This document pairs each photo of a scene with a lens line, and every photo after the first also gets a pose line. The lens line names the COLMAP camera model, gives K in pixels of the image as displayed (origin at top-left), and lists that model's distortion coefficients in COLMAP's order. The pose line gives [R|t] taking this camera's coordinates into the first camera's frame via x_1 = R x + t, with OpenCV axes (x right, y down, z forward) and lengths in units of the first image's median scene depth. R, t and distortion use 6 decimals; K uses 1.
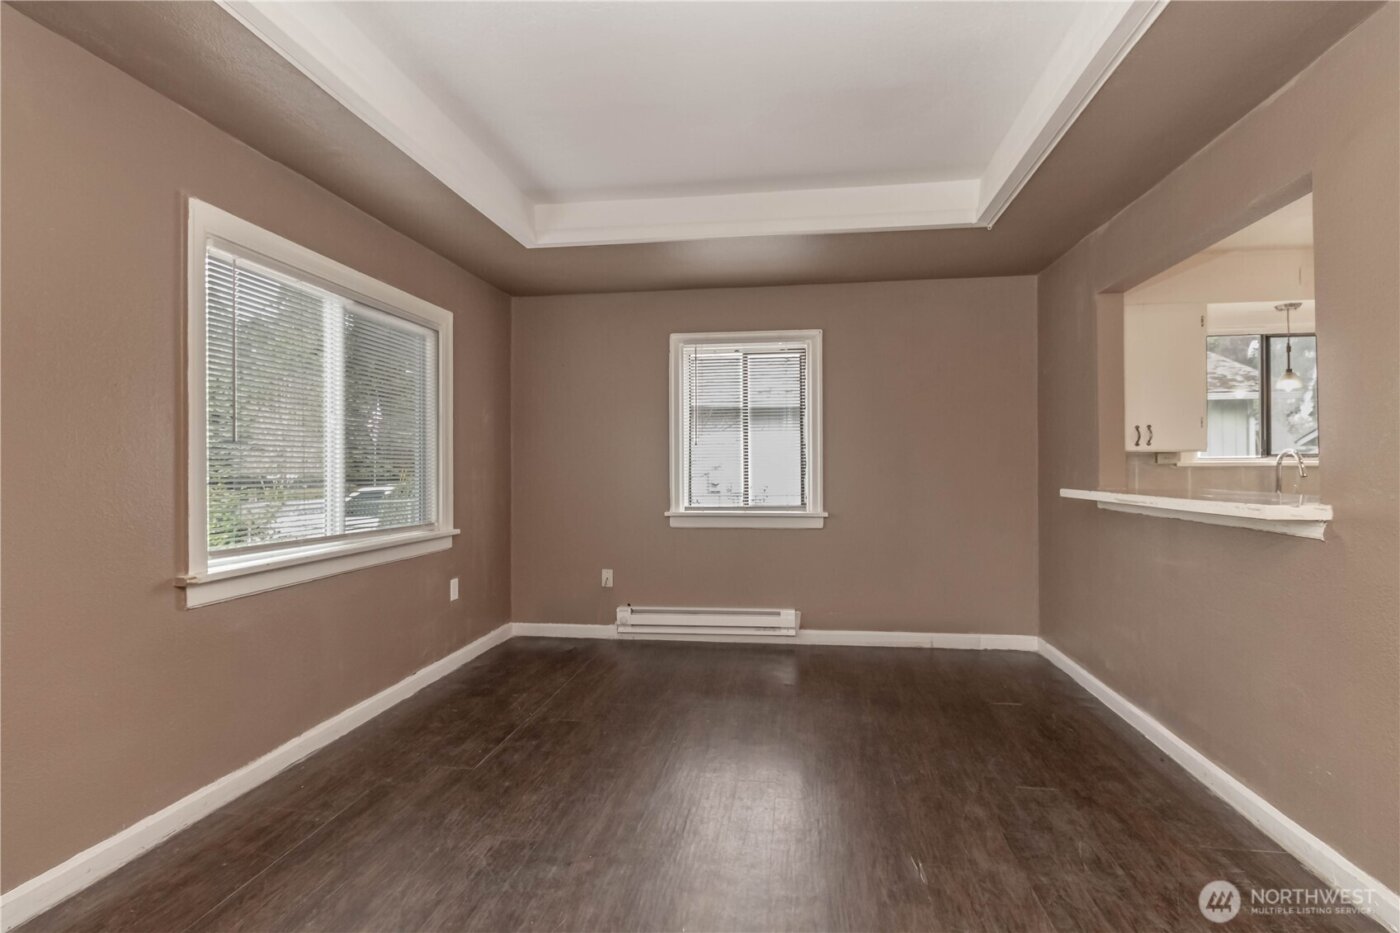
lens RADIAL K [[671.4, 0, 719.1], [0, 671.4, 462.8], [0, 0, 1]] dist [0.002247, 0.000114]
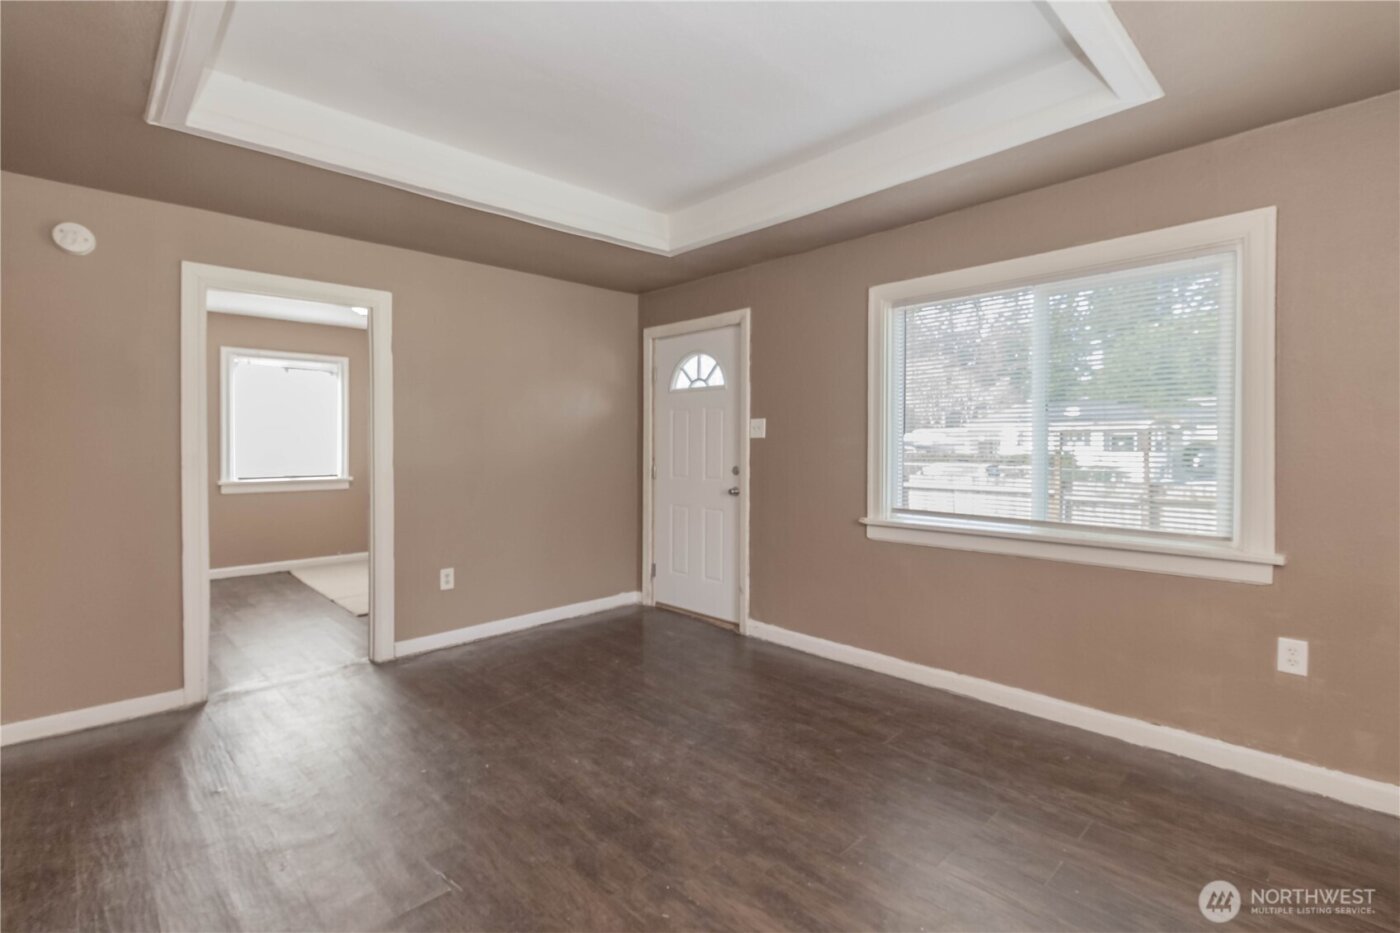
lens RADIAL K [[666.1, 0, 709.0], [0, 666.1, 451.2], [0, 0, 1]] dist [0.004999, 0.000773]
pose [[-0.635500, 0.009525, -0.772042, 0.465012], [0.009626, 0.999944, 0.004414, -0.005657], [0.772041, -0.004627, -0.635556, 1.114003]]
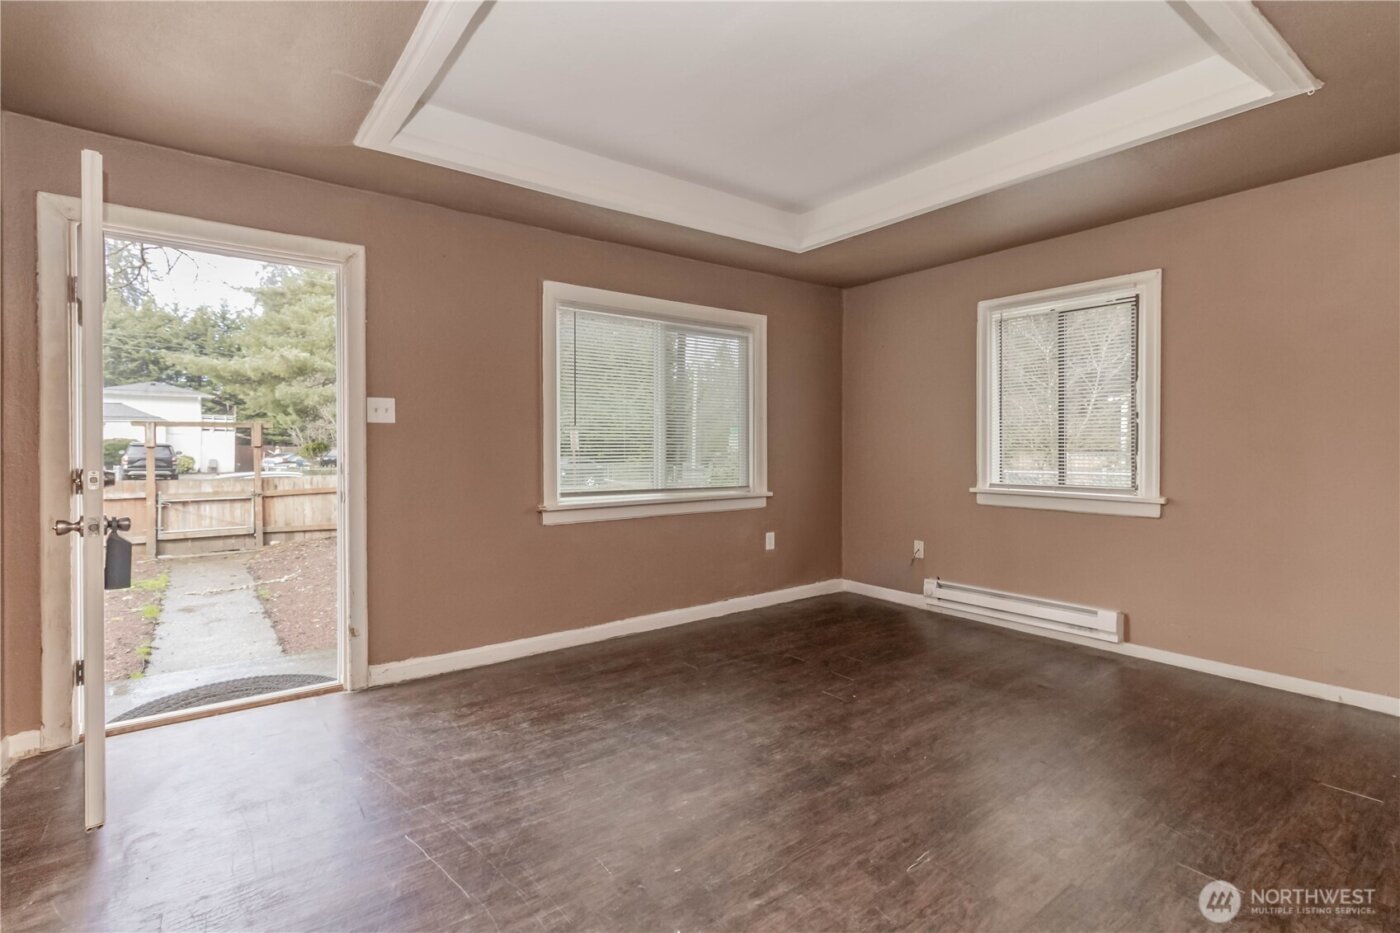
lens RADIAL K [[666.1, 0, 709.0], [0, 666.1, 451.2], [0, 0, 1]] dist [0.004999, 0.000773]
pose [[0.703998, 0.010489, -0.710125, 0.444452], [0.004659, 0.999801, 0.019387, 0.000408], [0.710187, -0.016957, 0.703809, 0.074734]]
